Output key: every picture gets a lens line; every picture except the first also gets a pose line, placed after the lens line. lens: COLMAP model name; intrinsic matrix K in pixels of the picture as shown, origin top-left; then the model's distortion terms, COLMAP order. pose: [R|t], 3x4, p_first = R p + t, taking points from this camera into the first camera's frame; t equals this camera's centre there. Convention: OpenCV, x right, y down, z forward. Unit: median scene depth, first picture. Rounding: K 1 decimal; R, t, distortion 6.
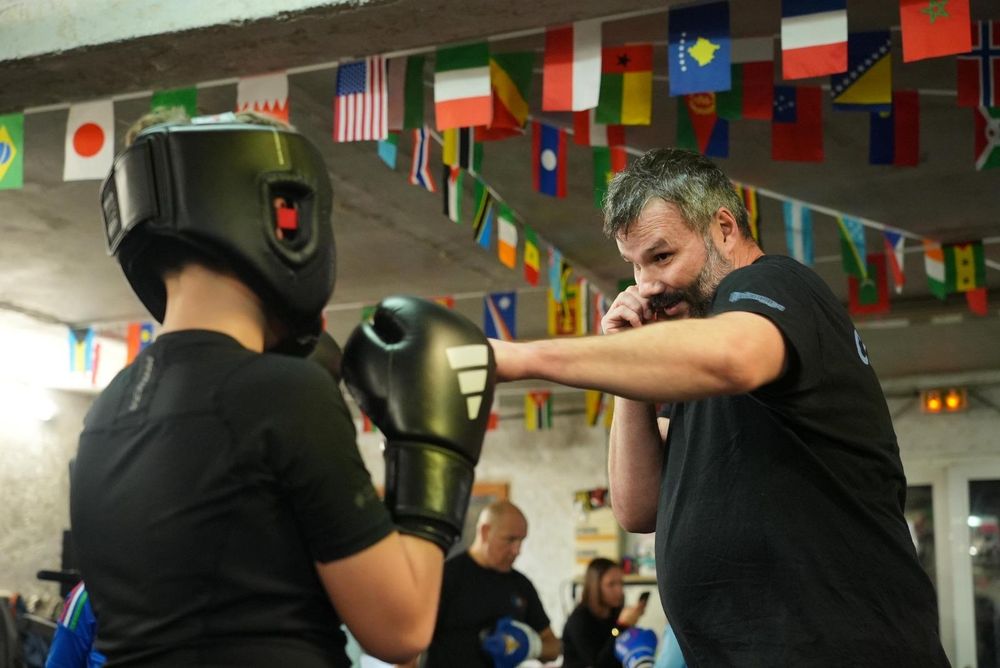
lens RADIAL K [[1679.4, 0, 500.0], [0, 1679.4, 334.0], [0, 0, 1]] dist [-0.005858, 0.216886]
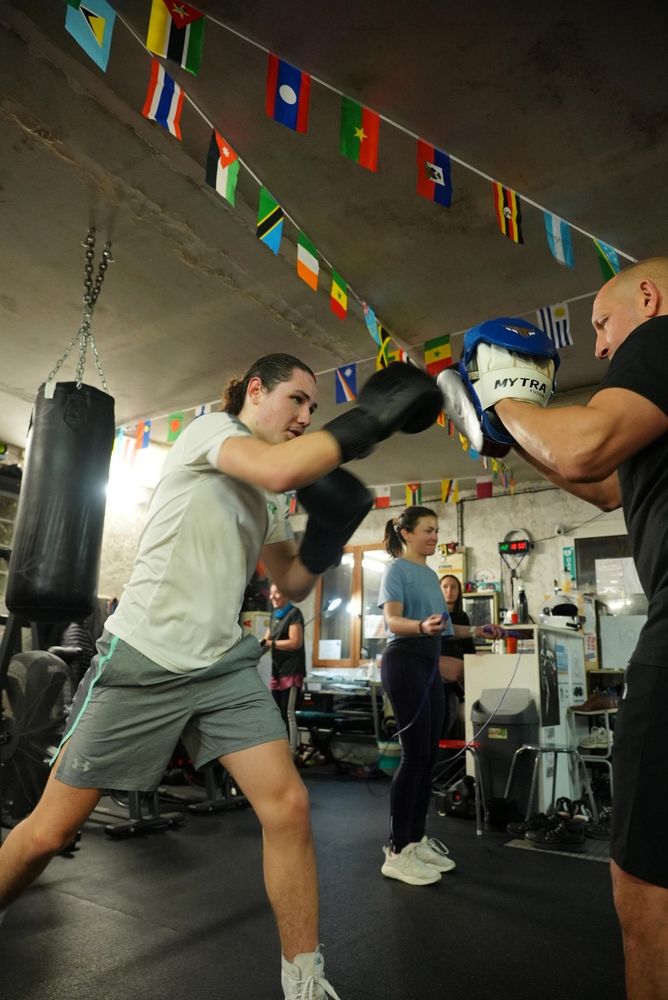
lens RADIAL K [[678.9, 0, 334.0], [0, 678.9, 500.0], [0, 0, 1]] dist [-0.018493, -0.000961]
pose [[0.985340, -0.020672, -0.169347, 0.136939], [0.013930, 0.999066, -0.040904, 0.178978], [0.170034, 0.037945, 0.984707, 0.708384]]
